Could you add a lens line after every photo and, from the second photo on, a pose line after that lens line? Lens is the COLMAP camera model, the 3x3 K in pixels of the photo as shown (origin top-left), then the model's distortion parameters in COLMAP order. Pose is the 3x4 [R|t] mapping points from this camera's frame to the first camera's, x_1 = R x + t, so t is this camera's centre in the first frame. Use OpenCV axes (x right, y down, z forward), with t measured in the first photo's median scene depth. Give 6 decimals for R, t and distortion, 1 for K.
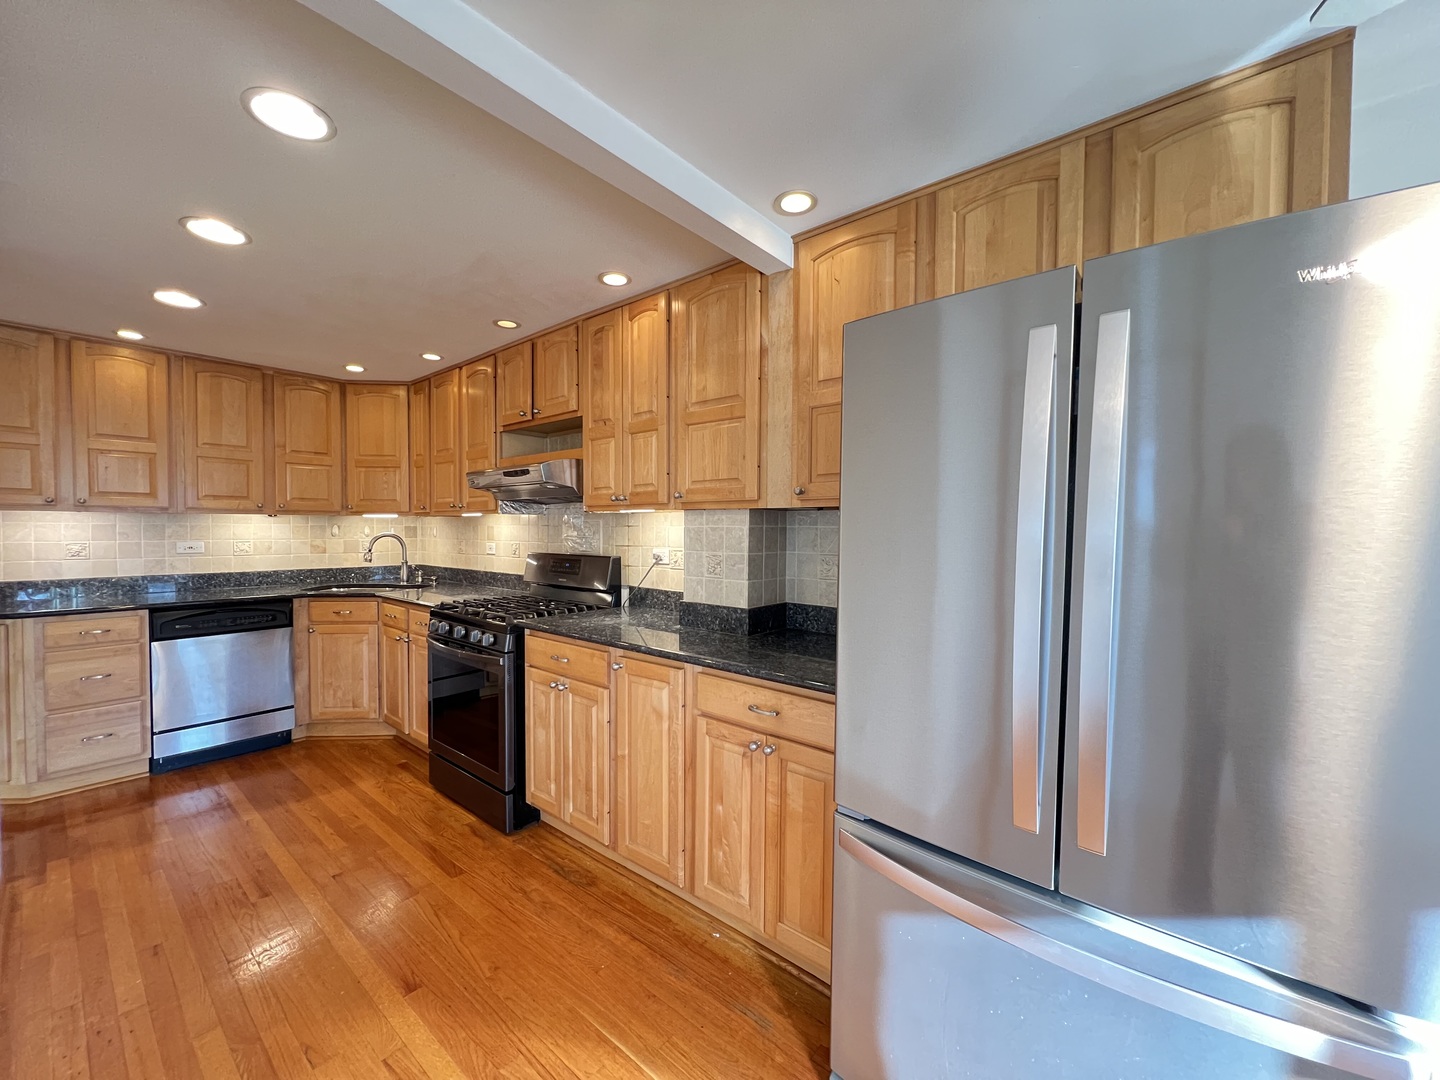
lens RADIAL K [[572.5, 0, 723.0], [0, 572.5, 544.1], [0, 0, 1]] dist [-0.002941, 0.000532]
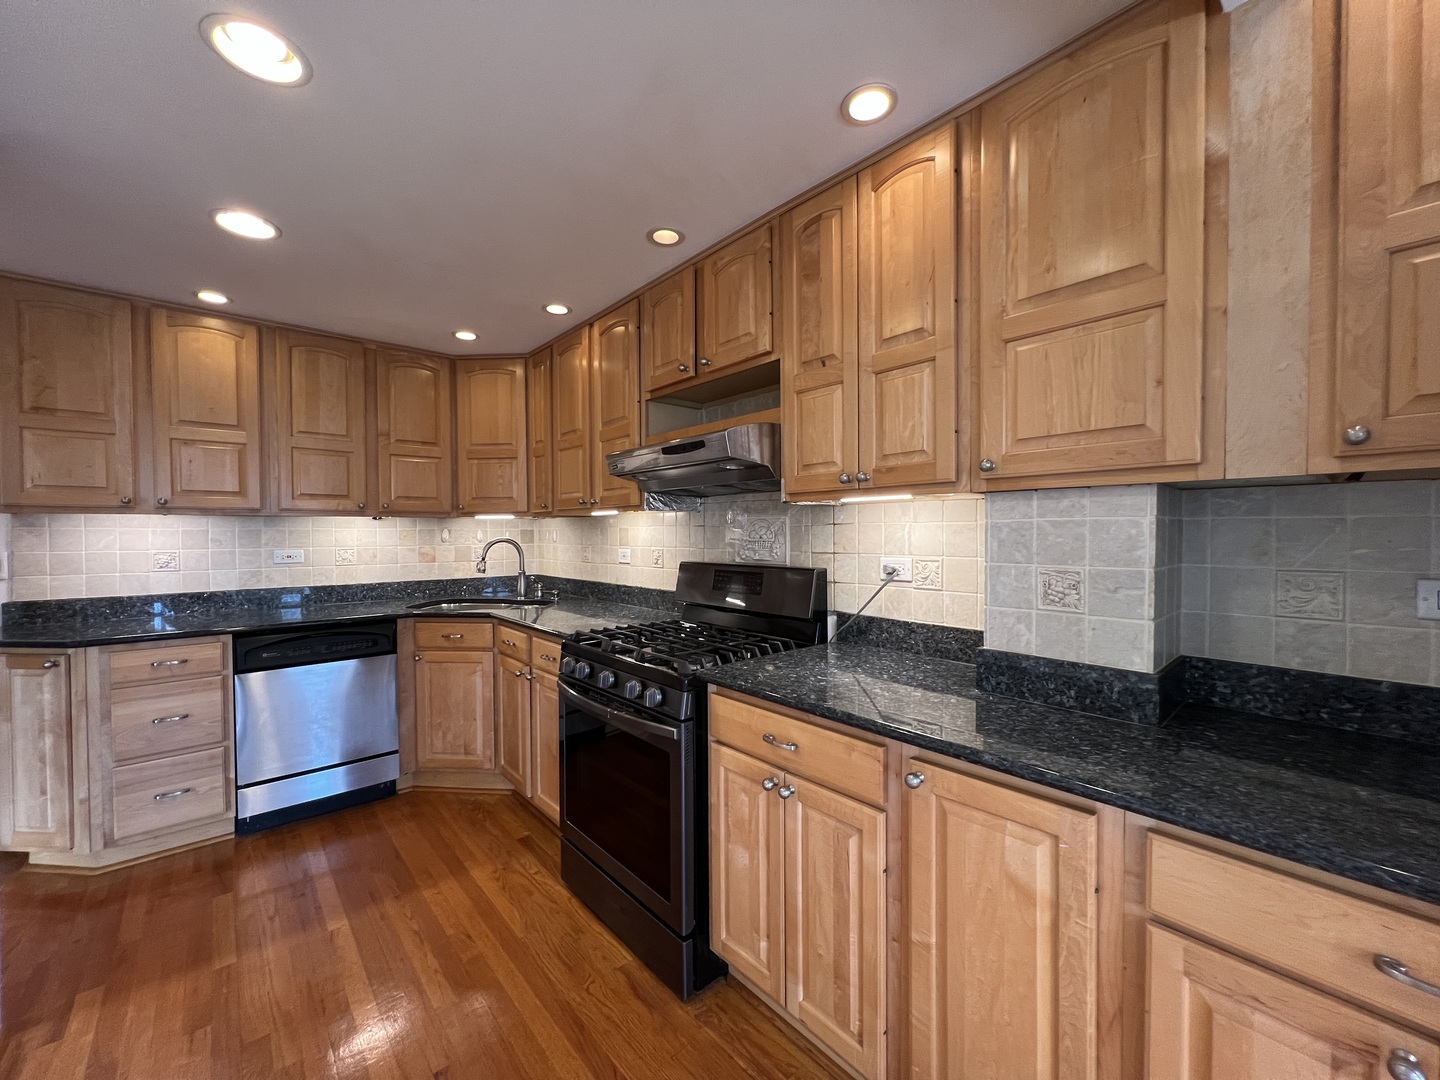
lens RADIAL K [[572.5, 0, 722.3], [0, 572.5, 543.2], [0, 0, 1]] dist [-0.002941, 0.000532]
pose [[0.988368, -0.007078, -0.151918, -0.207375], [0.005980, 0.999953, -0.007682, -0.004414], [0.151966, 0.006685, 0.988363, 0.324076]]
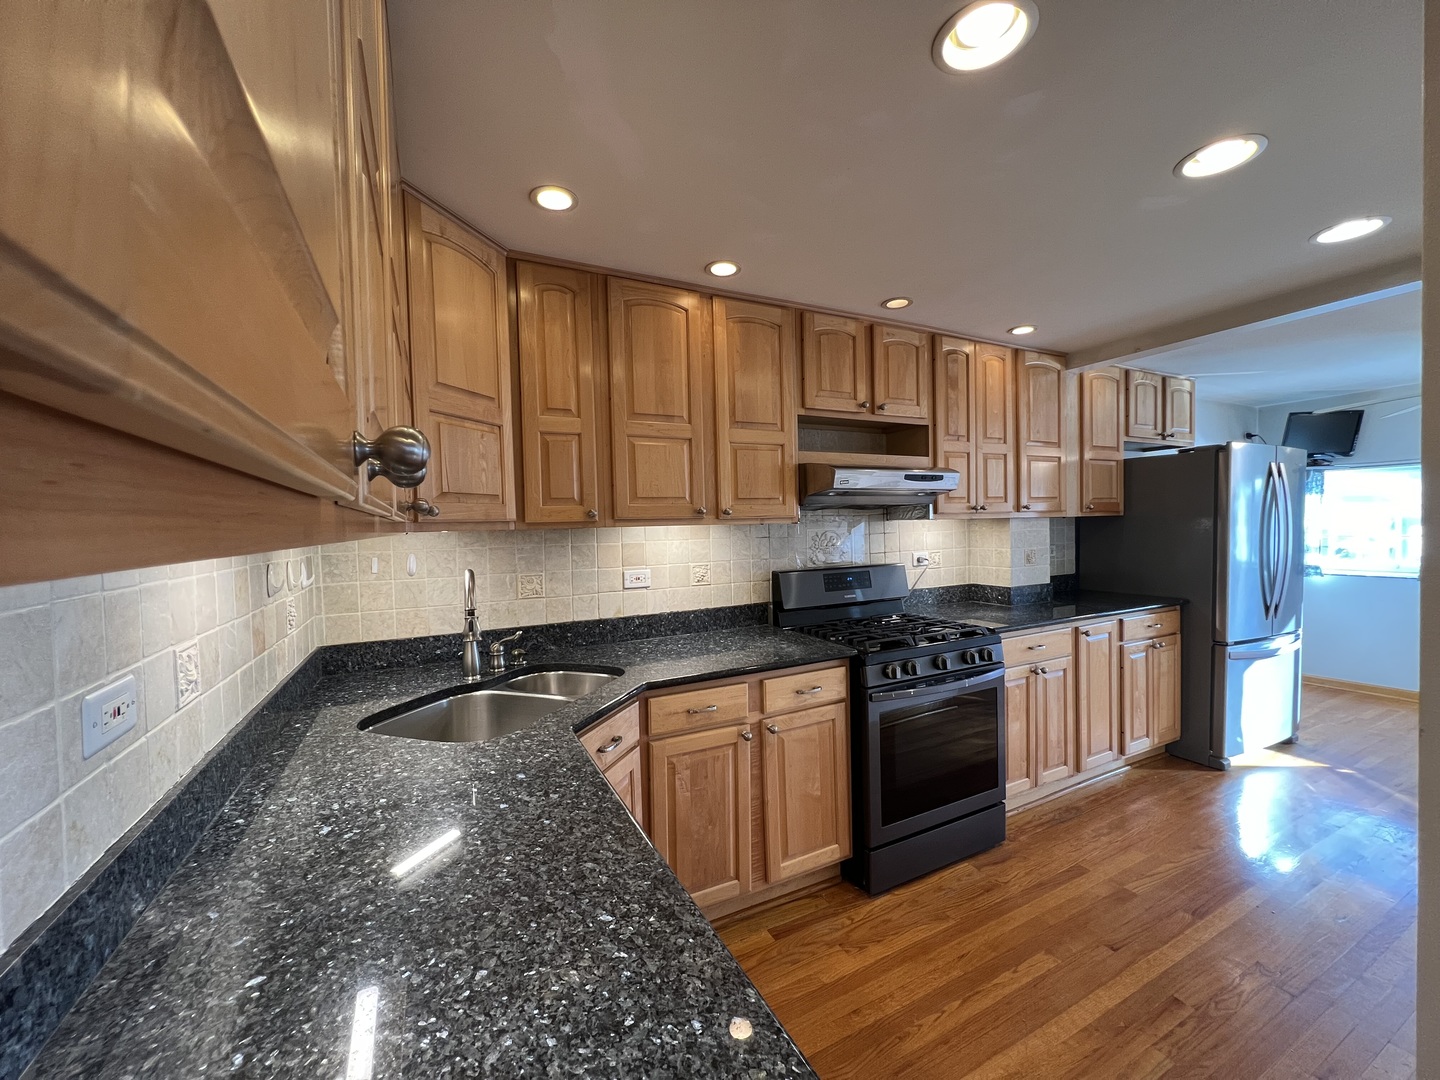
lens RADIAL K [[572.5, 0, 719.4], [0, 572.5, 543.9], [0, 0, 1]] dist [-0.002941, 0.000532]
pose [[0.397364, -0.041628, 0.916716, -1.304764], [0.053294, 0.998331, 0.022233, -0.054789], [-0.916112, 0.040021, 0.398920, 0.920978]]
